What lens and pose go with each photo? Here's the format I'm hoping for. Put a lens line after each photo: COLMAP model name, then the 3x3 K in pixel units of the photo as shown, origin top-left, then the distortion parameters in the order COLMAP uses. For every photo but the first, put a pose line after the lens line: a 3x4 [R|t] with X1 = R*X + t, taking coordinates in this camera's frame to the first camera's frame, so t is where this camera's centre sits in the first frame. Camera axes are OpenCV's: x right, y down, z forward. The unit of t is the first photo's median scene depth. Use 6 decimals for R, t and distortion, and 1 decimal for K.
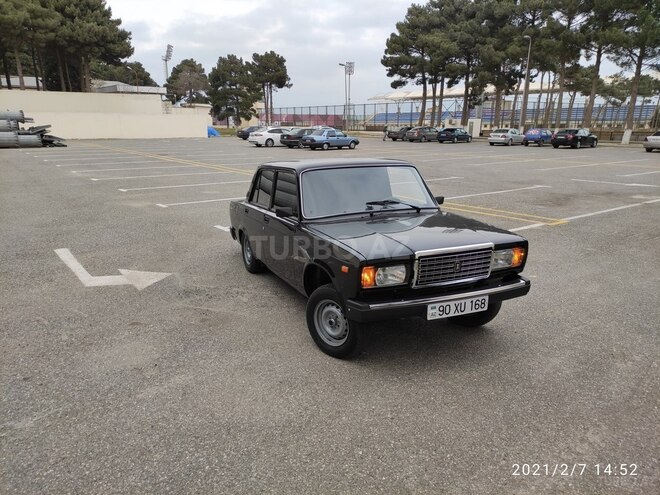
lens RADIAL K [[482.0, 0, 329.3], [0, 482.0, 249.8], [0, 0, 1]] dist [0.031551, -0.008560]
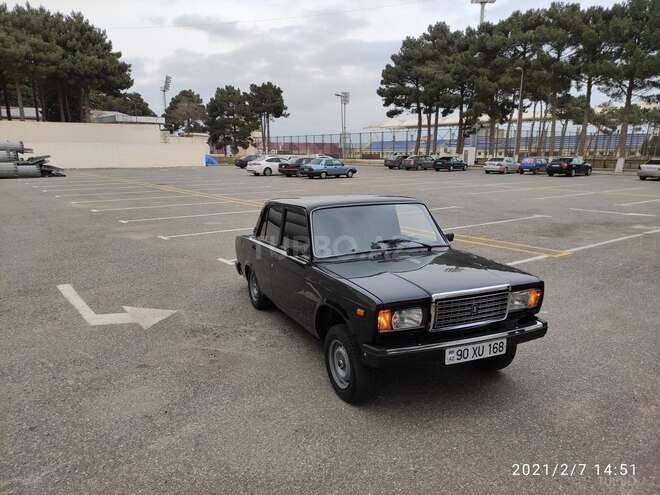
lens RADIAL K [[482.0, 0, 329.7], [0, 482.0, 250.5], [0, 0, 1]] dist [0.031551, -0.008560]
pose [[0.999948, -0.005835, 0.008418, -0.003801], [0.006271, 0.998591, -0.052695, -0.003421], [-0.008098, 0.052745, 0.998575, 0.000863]]
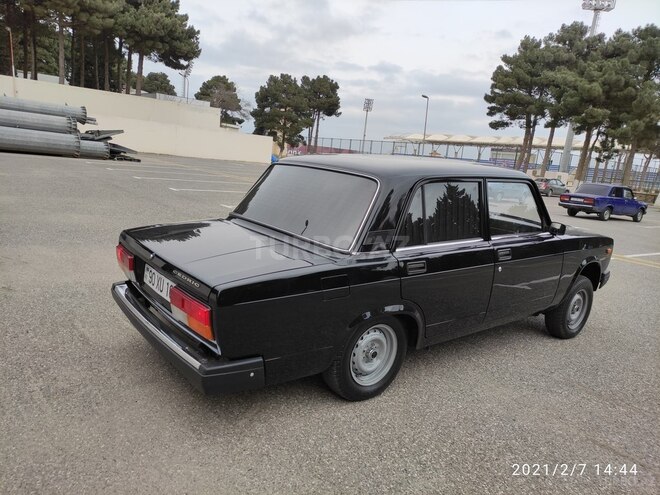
lens RADIAL K [[482.0, 0, 327.7], [0, 482.0, 249.2], [0, 0, 1]] dist [0.031551, -0.008560]
pose [[0.994748, 0.094055, 0.040366, -0.296235], [-0.091118, 0.993425, -0.069311, -0.061917], [-0.046620, 0.065269, 0.996778, 0.294098]]
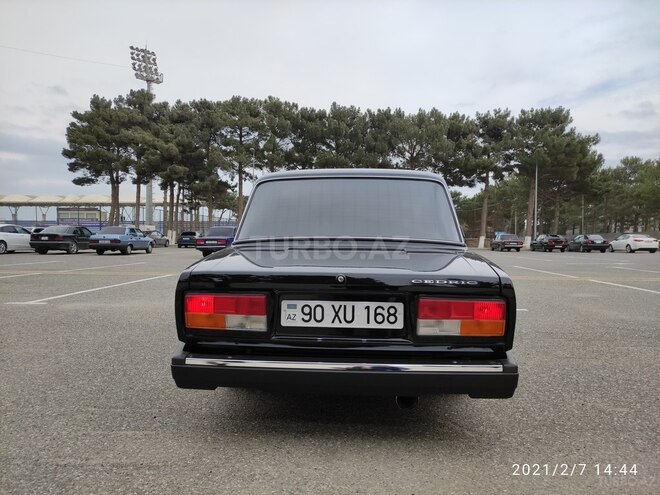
lens RADIAL K [[482.0, 0, 323.3], [0, 482.0, 255.7], [0, 0, 1]] dist [0.031551, -0.008560]
pose [[0.657216, -0.024663, 0.753299, -0.369373], [0.186014, 0.973855, -0.130403, -0.058891], [-0.730388, 0.225827, 0.644621, 0.336152]]
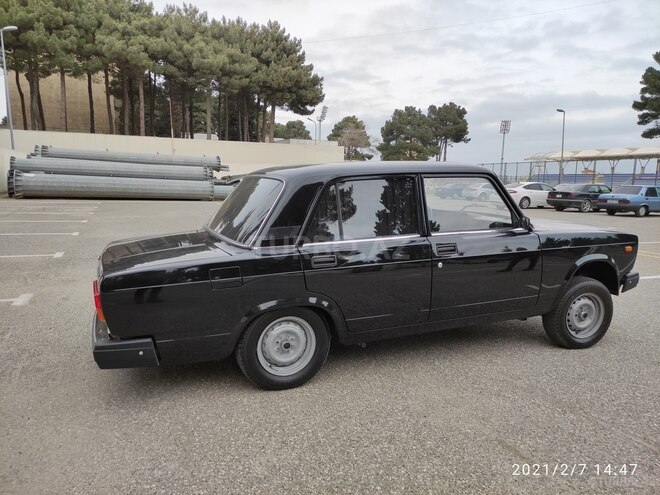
lens RADIAL K [[482.0, 0, 329.0], [0, 482.0, 248.5], [0, 0, 1]] dist [0.031551, -0.008560]
pose [[0.968018, 0.055130, -0.244749, -0.254781], [-0.084779, 0.990051, -0.112302, -0.058571], [0.236123, 0.129460, 0.963061, 0.293344]]
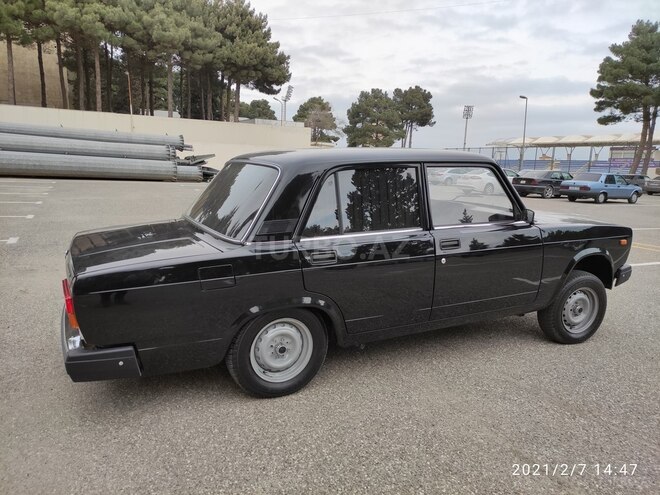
lens RADIAL K [[482.0, 0, 328.9], [0, 482.0, 249.5], [0, 0, 1]] dist [0.031551, -0.008560]
pose [[0.983081, 0.068409, -0.169919, -0.262587], [-0.082959, 0.993332, -0.080053, -0.061113], [0.163309, 0.092795, 0.982201, 0.299114]]
